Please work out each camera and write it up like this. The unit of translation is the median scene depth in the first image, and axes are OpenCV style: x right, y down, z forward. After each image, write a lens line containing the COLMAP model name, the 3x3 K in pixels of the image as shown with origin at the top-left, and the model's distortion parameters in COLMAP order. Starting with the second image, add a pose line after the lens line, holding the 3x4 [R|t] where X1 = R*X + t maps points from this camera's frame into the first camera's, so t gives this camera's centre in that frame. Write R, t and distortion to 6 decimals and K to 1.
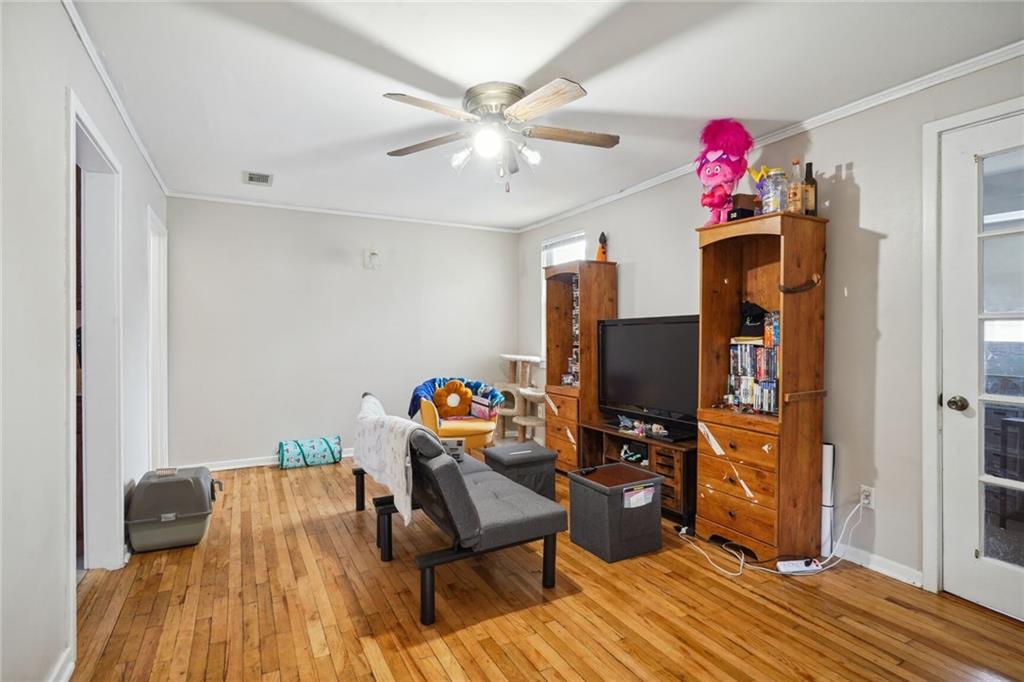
lens RADIAL K [[521.2, 0, 515.0], [0, 521.2, 340.3], [0, 0, 1]] dist [-0.000432, 0.000067]
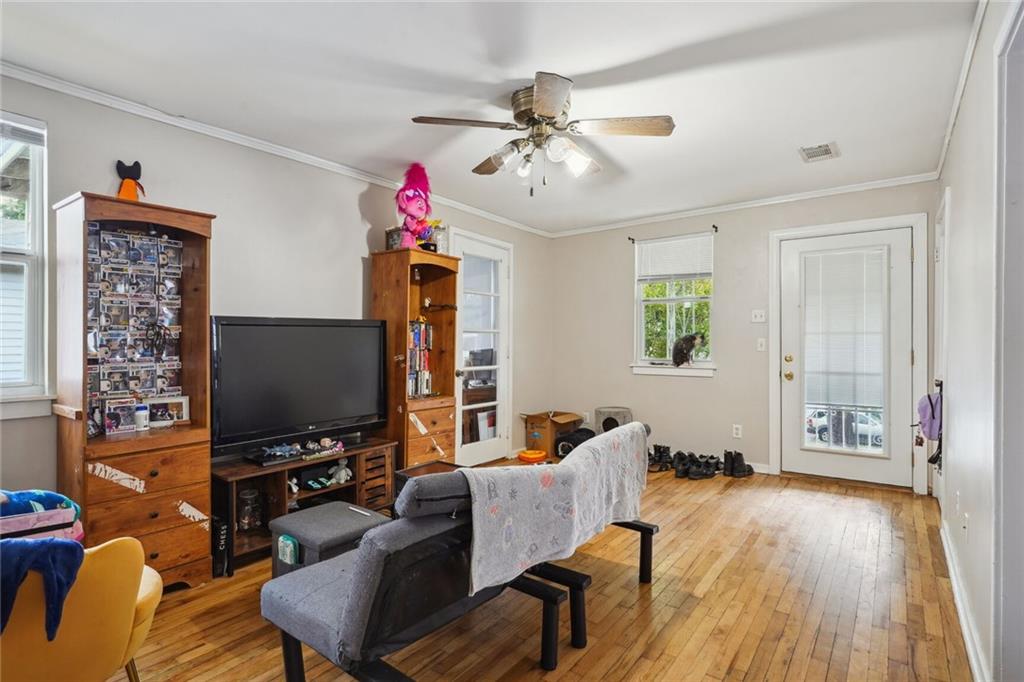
lens RADIAL K [[521.2, 0, 515.0], [0, 521.2, 340.3], [0, 0, 1]] dist [-0.000432, 0.000067]
pose [[-0.439272, 0.001655, 0.898353, -0.843671], [0.011395, 0.999928, 0.003730, -0.009252], [-0.898282, 0.011875, -0.439259, 1.364625]]
